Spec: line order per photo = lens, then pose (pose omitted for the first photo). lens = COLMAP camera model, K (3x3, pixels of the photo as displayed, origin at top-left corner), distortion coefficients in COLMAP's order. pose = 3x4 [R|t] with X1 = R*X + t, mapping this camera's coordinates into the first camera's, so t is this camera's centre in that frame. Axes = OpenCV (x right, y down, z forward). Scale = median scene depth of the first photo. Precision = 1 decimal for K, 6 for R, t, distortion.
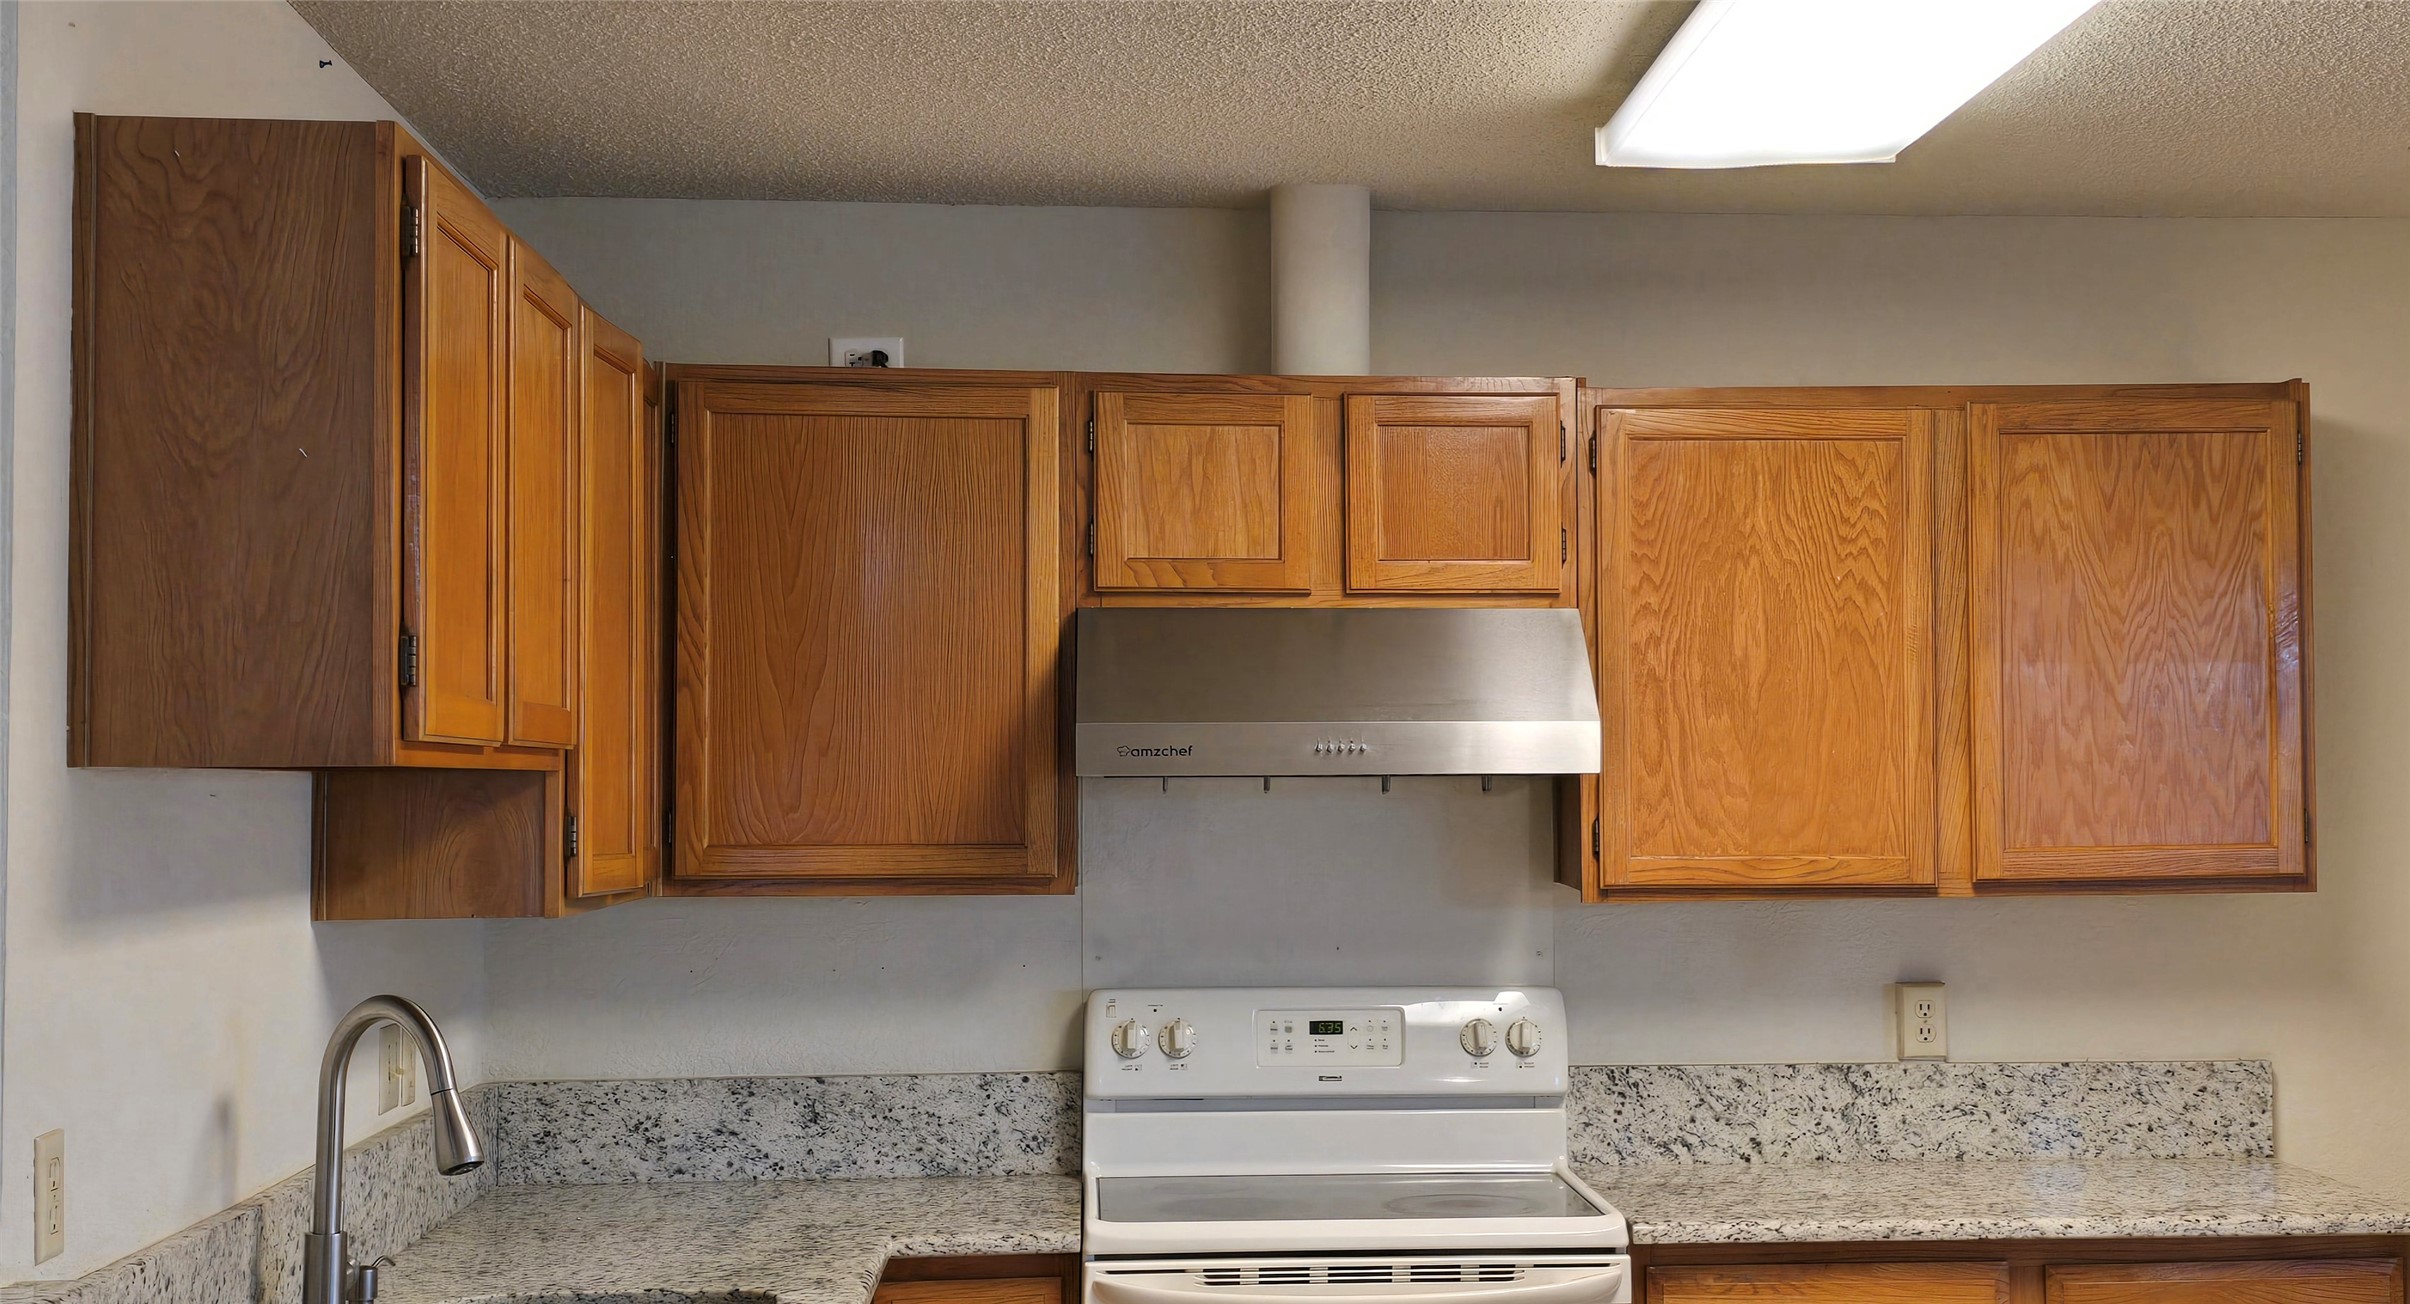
lens RADIAL K [[2887.5, 0, 1205.0], [0, 2887.5, 652.0], [0, 0, 1]] dist [0.170215, -0.370538]
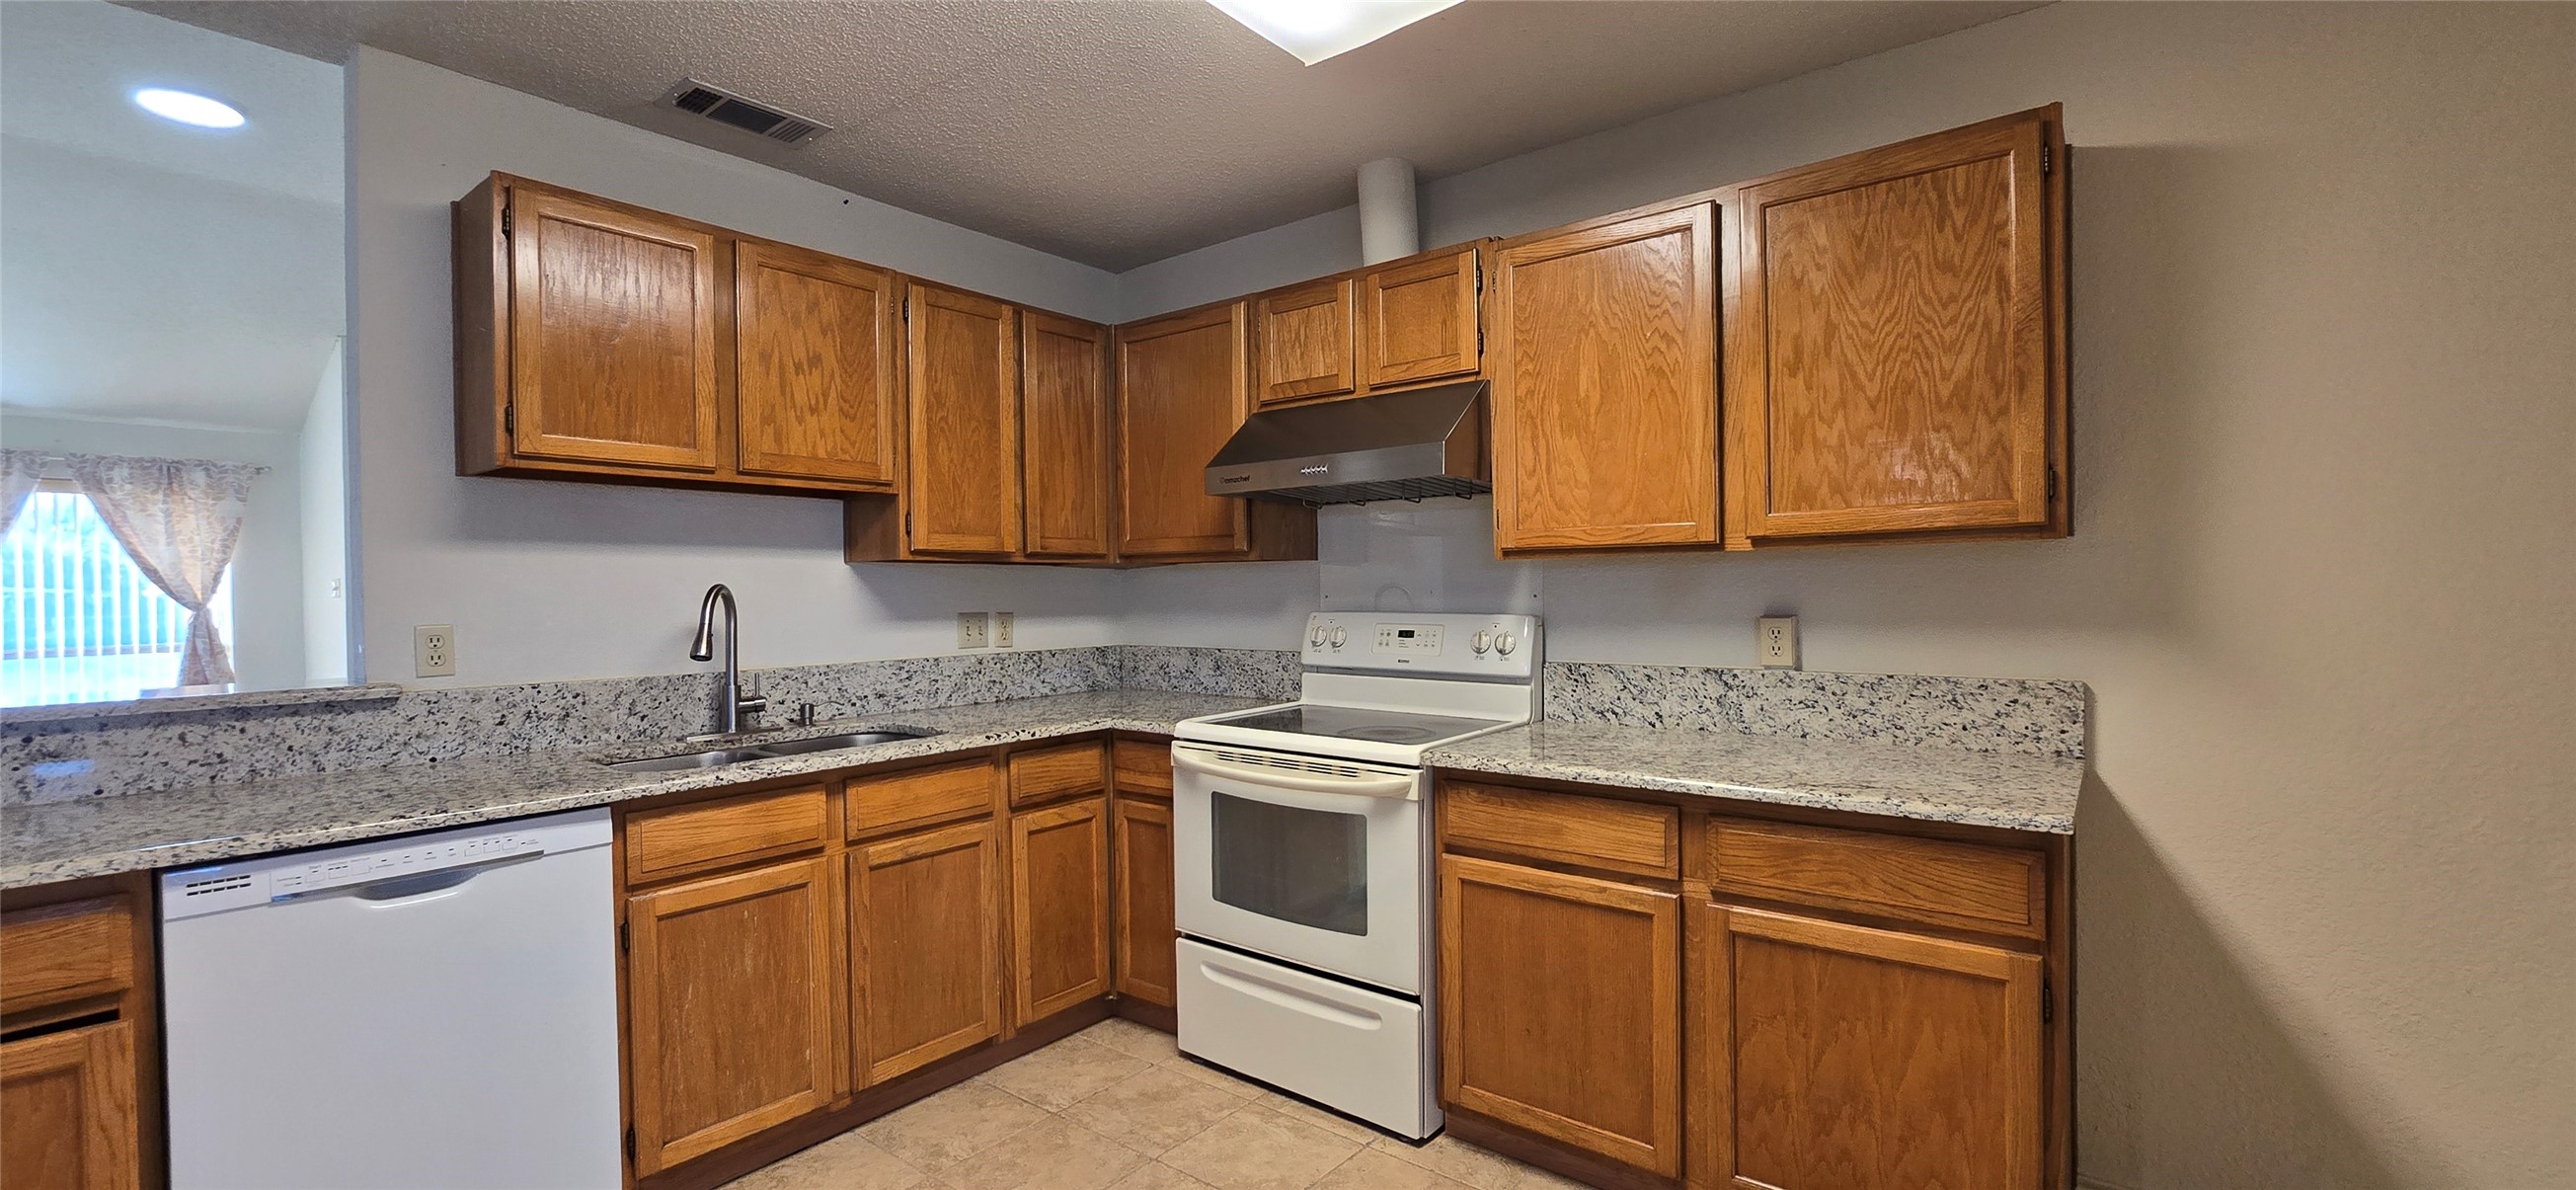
lens RADIAL K [[974.0, 0, 1288.0], [0, 974.0, 595.0], [0, 0, 1]] dist [-0.008977, -0.000036]
pose [[0.759028, 0.005206, -0.651038, 0.395852], [0.037089, 0.997998, 0.051221, 0.072851], [0.650001, -0.063025, 0.757315, 0.501462]]
